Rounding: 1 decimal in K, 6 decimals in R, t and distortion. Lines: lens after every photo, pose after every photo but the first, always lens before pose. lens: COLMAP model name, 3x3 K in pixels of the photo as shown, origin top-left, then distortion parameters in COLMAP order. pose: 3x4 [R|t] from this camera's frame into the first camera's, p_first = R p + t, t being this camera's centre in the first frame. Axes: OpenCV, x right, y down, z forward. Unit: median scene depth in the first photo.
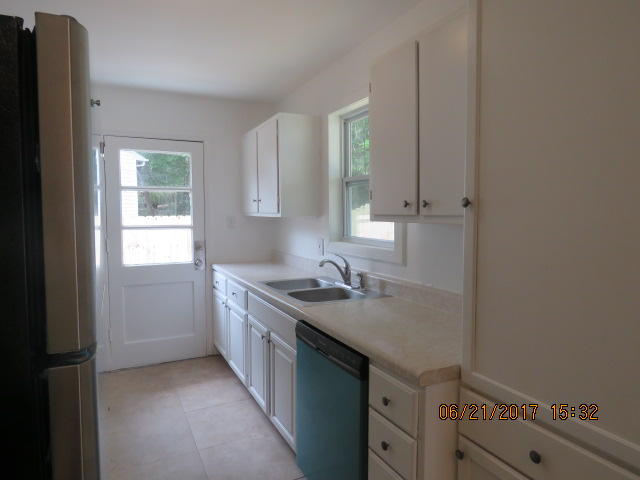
lens RADIAL K [[409.4, 0, 320.0], [0, 409.4, 240.0], [0, 0, 1]] dist [0.001227, -0.014273]
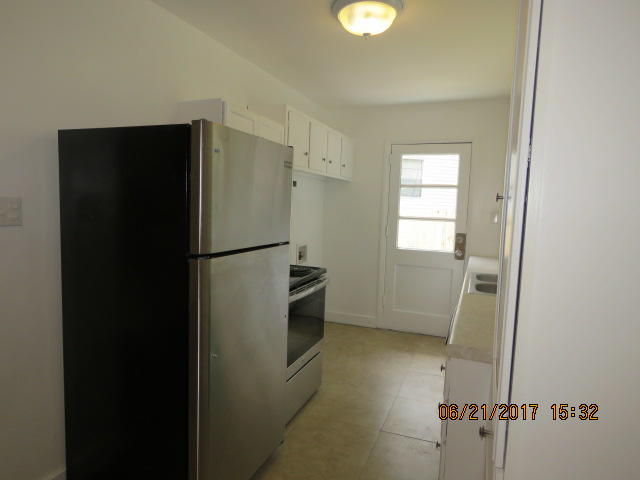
lens RADIAL K [[409.4, 0, 320.0], [0, 409.4, 240.0], [0, 0, 1]] dist [0.001227, -0.014273]
pose [[0.674004, 0.089278, -0.733313, 0.273048], [-0.083546, 0.995514, 0.044411, 0.002769], [0.733988, 0.031332, 0.678439, -0.022652]]
